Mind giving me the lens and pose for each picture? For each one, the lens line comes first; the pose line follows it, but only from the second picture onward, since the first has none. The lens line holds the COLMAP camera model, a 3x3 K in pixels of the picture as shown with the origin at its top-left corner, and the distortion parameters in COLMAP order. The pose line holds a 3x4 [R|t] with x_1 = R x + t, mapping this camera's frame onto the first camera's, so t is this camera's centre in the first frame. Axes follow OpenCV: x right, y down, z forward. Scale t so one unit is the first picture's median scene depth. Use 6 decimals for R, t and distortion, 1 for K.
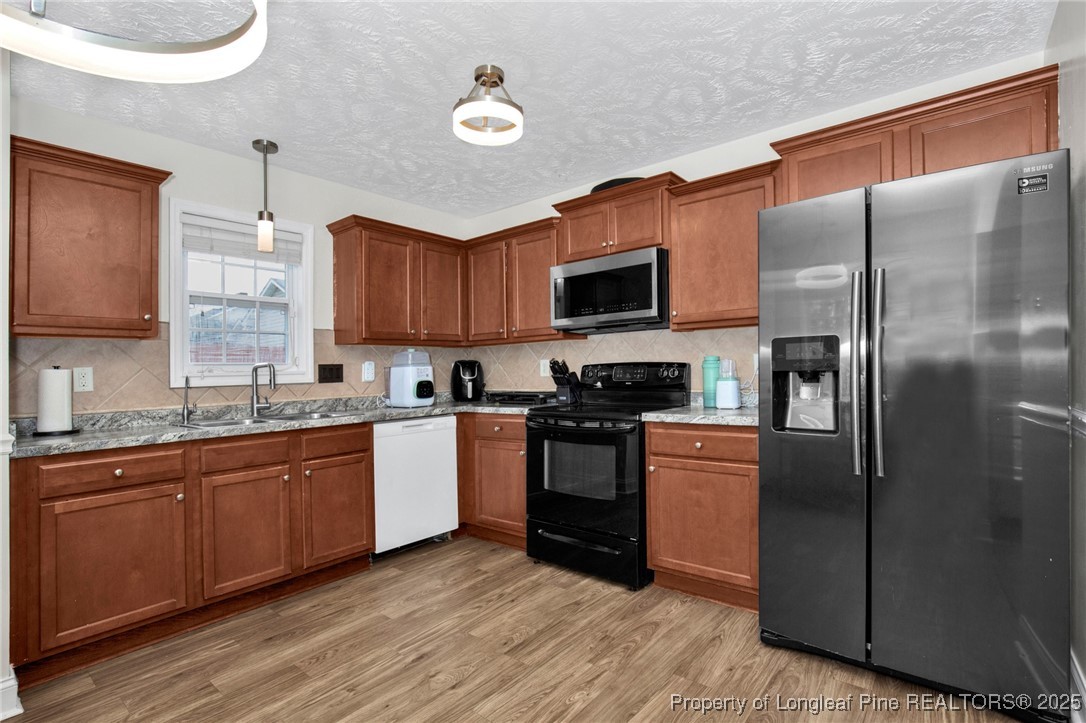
lens RADIAL K [[527.5, 0, 543.0], [0, 527.5, 361.5], [0, 0, 1]] dist [-0.001004, -0.000023]
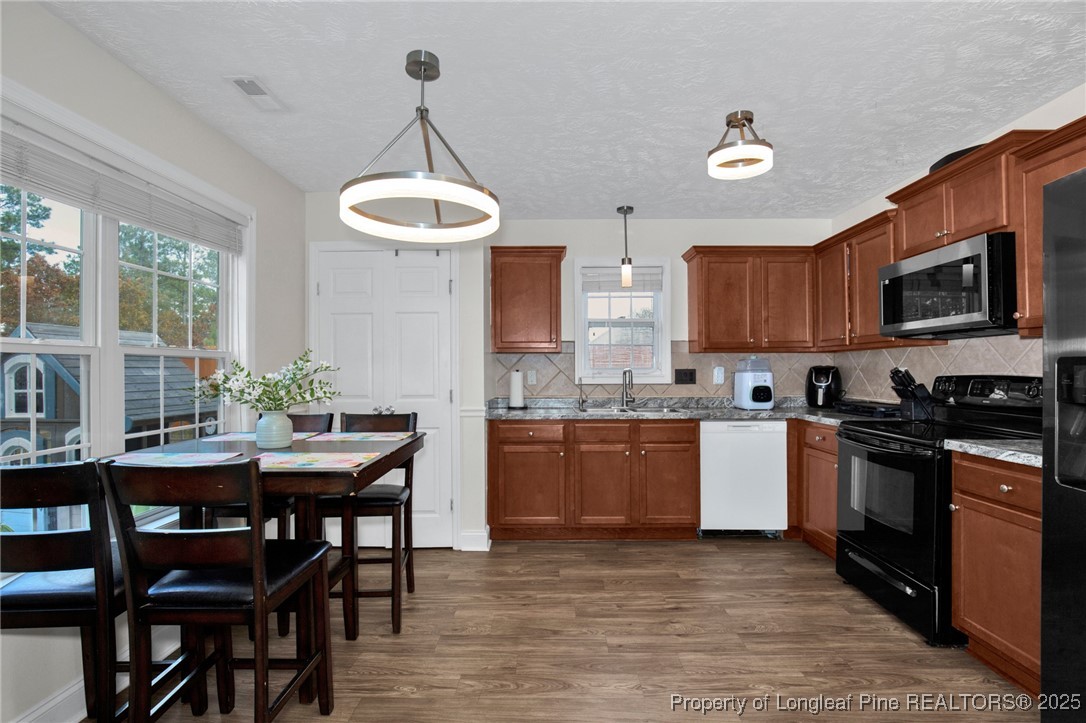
lens RADIAL K [[527.5, 0, 543.0], [0, 527.5, 361.5], [0, 0, 1]] dist [-0.001004, -0.000023]
pose [[0.616652, 0.010207, -0.787170, 0.404494], [0.003258, 0.999874, 0.015517, -0.036623], [0.787229, -0.012134, 0.616541, -0.015419]]
